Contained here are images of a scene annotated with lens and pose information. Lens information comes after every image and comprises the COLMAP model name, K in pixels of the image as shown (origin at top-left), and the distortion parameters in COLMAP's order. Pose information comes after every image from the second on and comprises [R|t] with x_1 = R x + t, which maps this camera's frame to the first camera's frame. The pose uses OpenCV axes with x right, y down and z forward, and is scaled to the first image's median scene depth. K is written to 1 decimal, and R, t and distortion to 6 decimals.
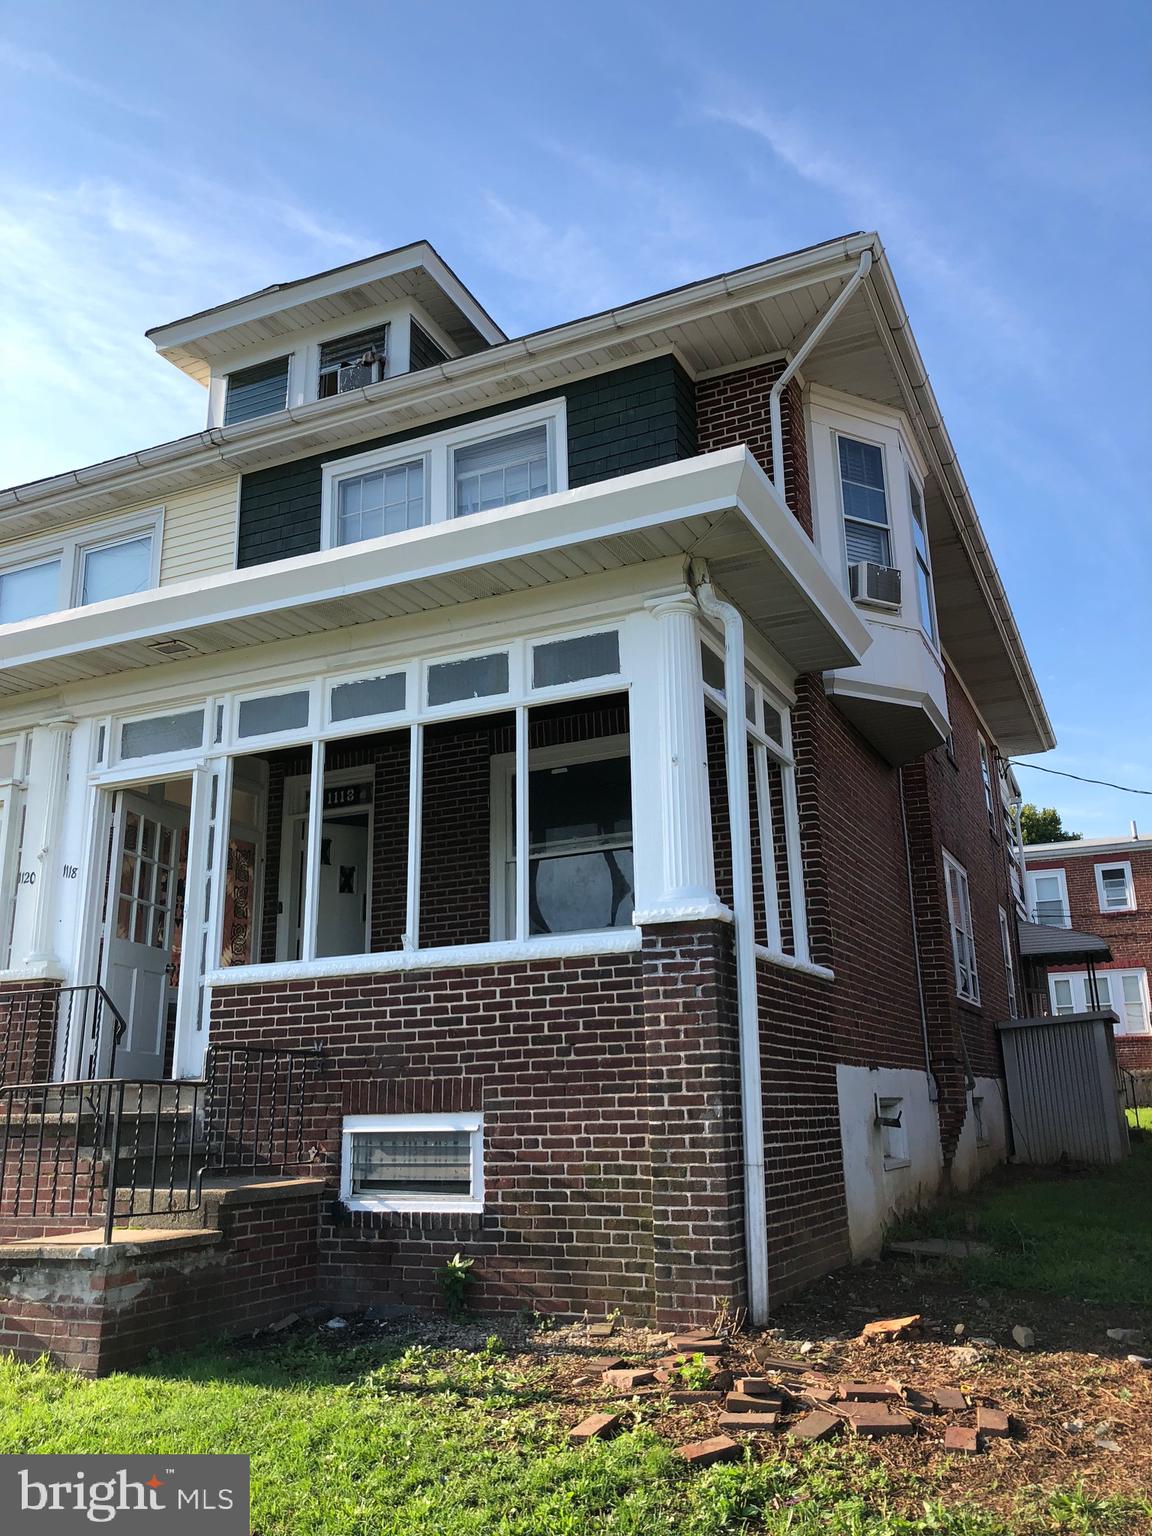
lens RADIAL K [[1267.2, 0, 576.0], [0, 1267.2, 768.0], [0, 0, 1]] dist [0.005784, -0.000364]
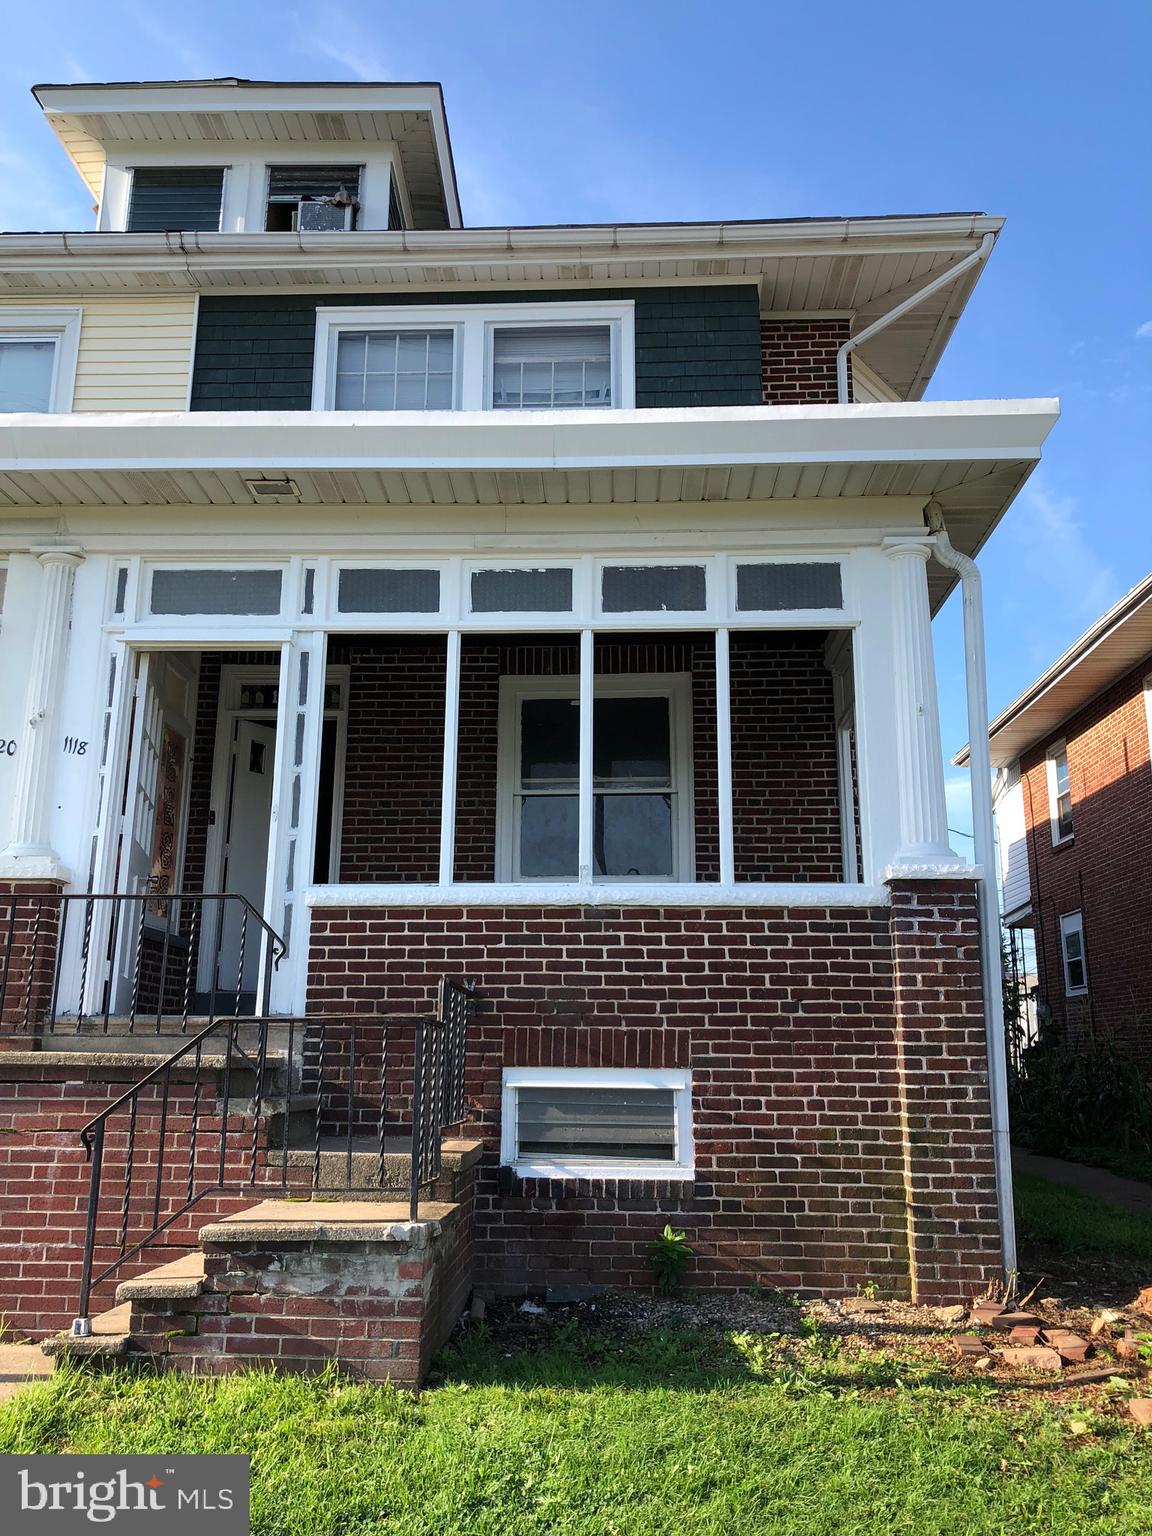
lens RADIAL K [[1267.2, 0, 576.0], [0, 1267.2, 768.0], [0, 0, 1]] dist [0.005784, -0.000364]
pose [[0.922213, 0.118179, 0.368180, -0.486427], [-0.129245, 0.991598, 0.005447, 0.062257], [-0.364443, -0.052609, 0.929739, 0.194962]]
